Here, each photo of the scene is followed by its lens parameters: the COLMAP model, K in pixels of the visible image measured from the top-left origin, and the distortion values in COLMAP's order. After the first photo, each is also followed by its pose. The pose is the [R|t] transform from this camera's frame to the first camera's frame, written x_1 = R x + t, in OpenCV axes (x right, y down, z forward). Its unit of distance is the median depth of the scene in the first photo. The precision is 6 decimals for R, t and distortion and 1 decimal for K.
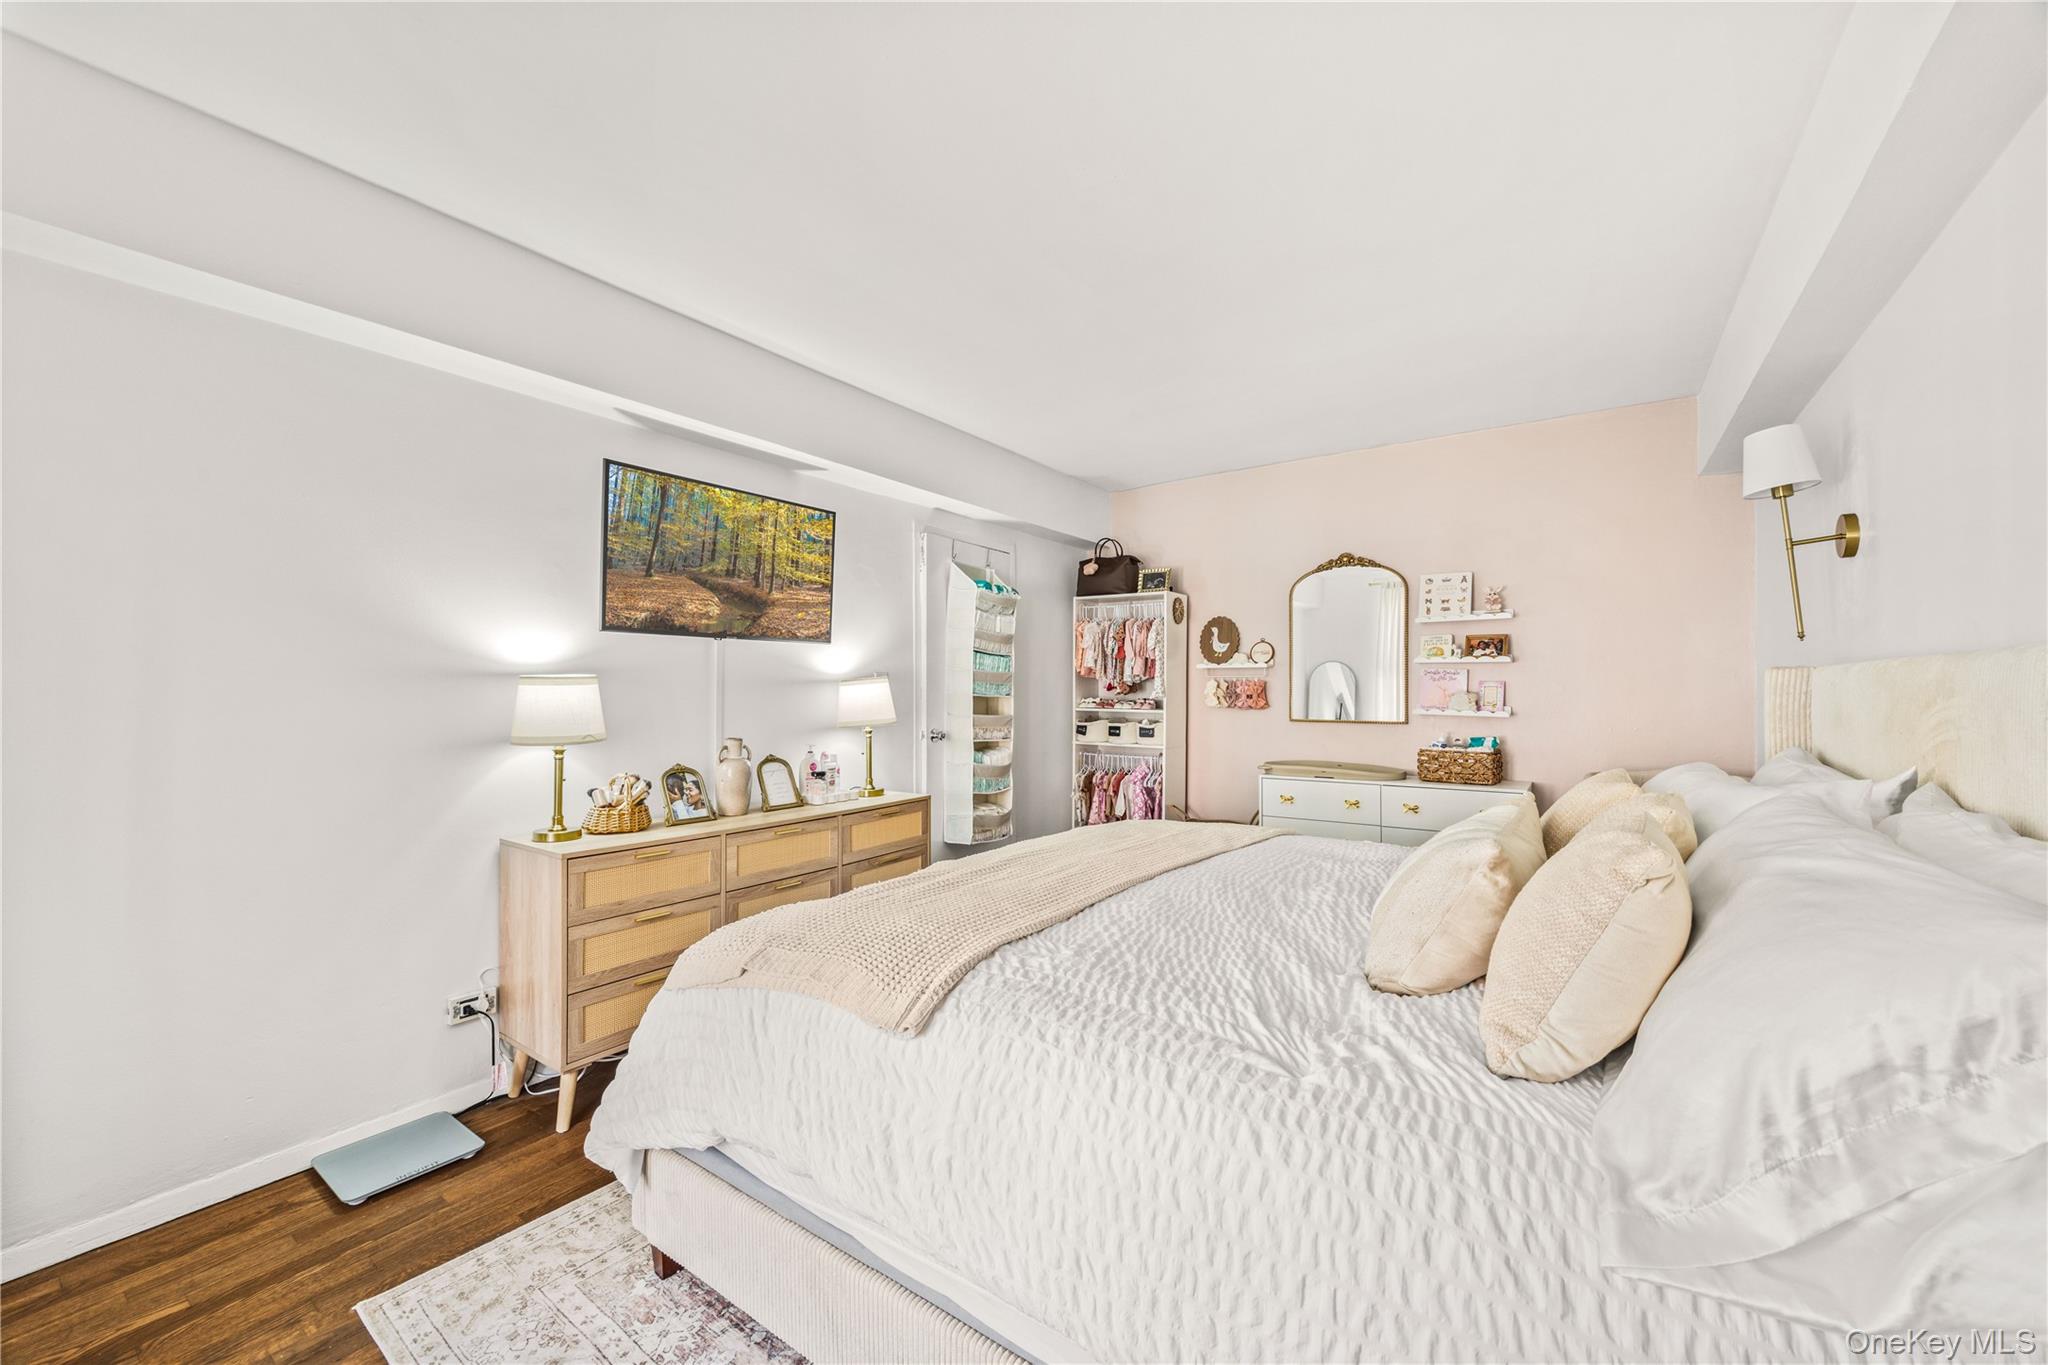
lens RADIAL K [[796.2, 0, 1021.1], [0, 796.2, 687.1], [0, 0, 1]] dist [0.000538, 0.000675]
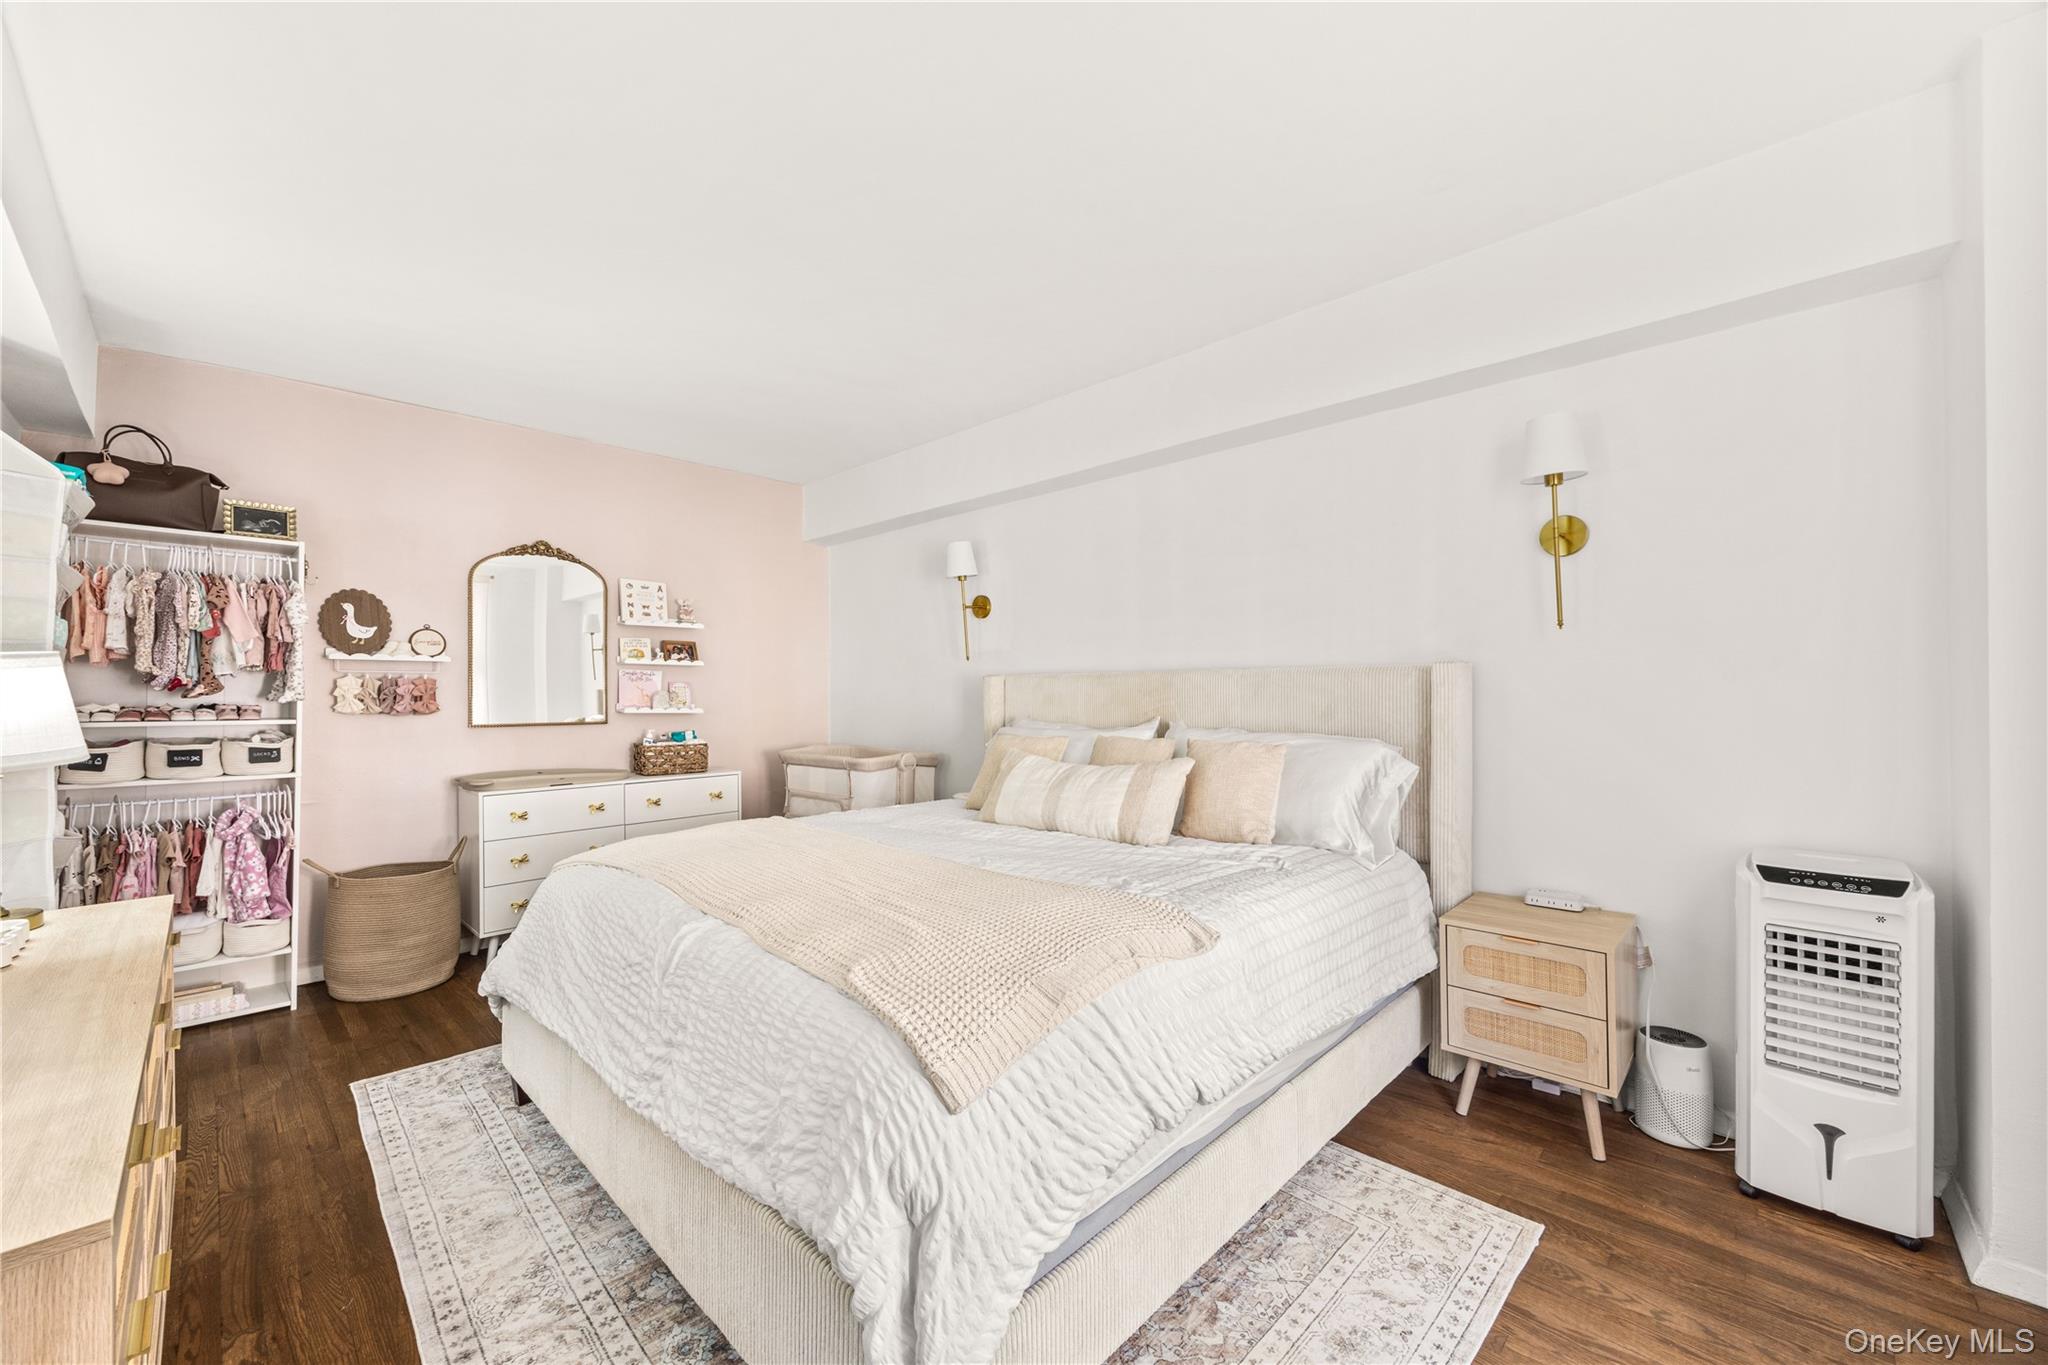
lens RADIAL K [[796.2, 0, 1024.6], [0, 796.2, 685.0], [0, 0, 1]] dist [0.000538, 0.000675]
pose [[0.141715, 0.009130, 0.989865, -0.481628], [0.002428, 0.999951, -0.009571, 0.009153], [-0.989904, 0.003760, 0.141686, 0.366622]]
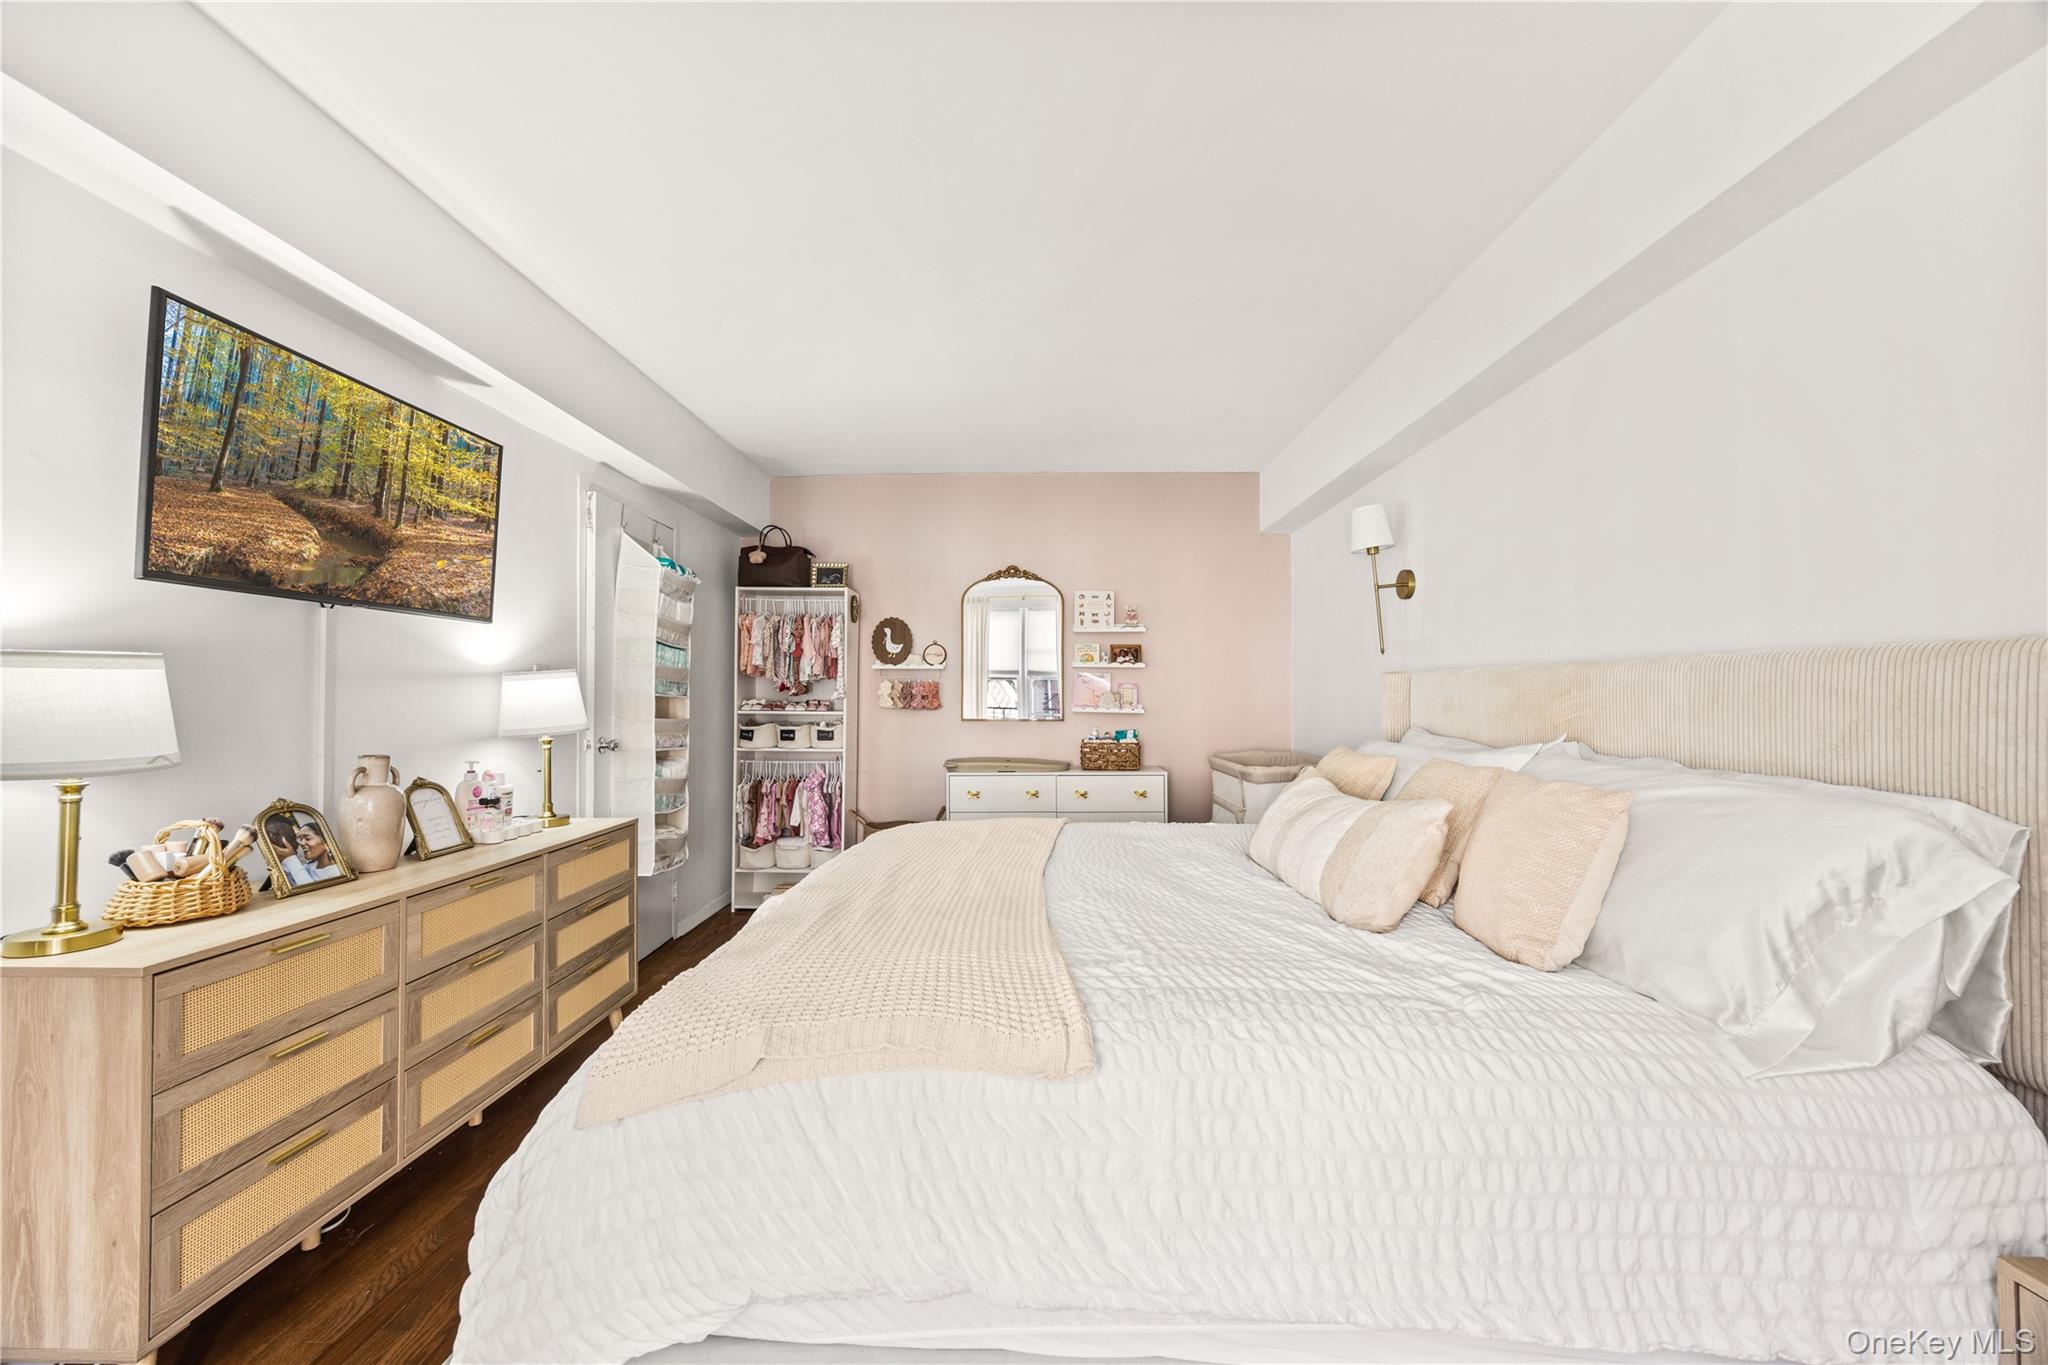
lens RADIAL K [[796.2, 0, 1023.0], [0, 796.2, 686.5], [0, 0, 1]] dist [0.000538, 0.000675]
pose [[0.825671, 0.007056, 0.564108, -0.222752], [-0.002363, 0.999956, -0.009049, 0.008280], [-0.564148, 0.006138, 0.825651, 0.105589]]
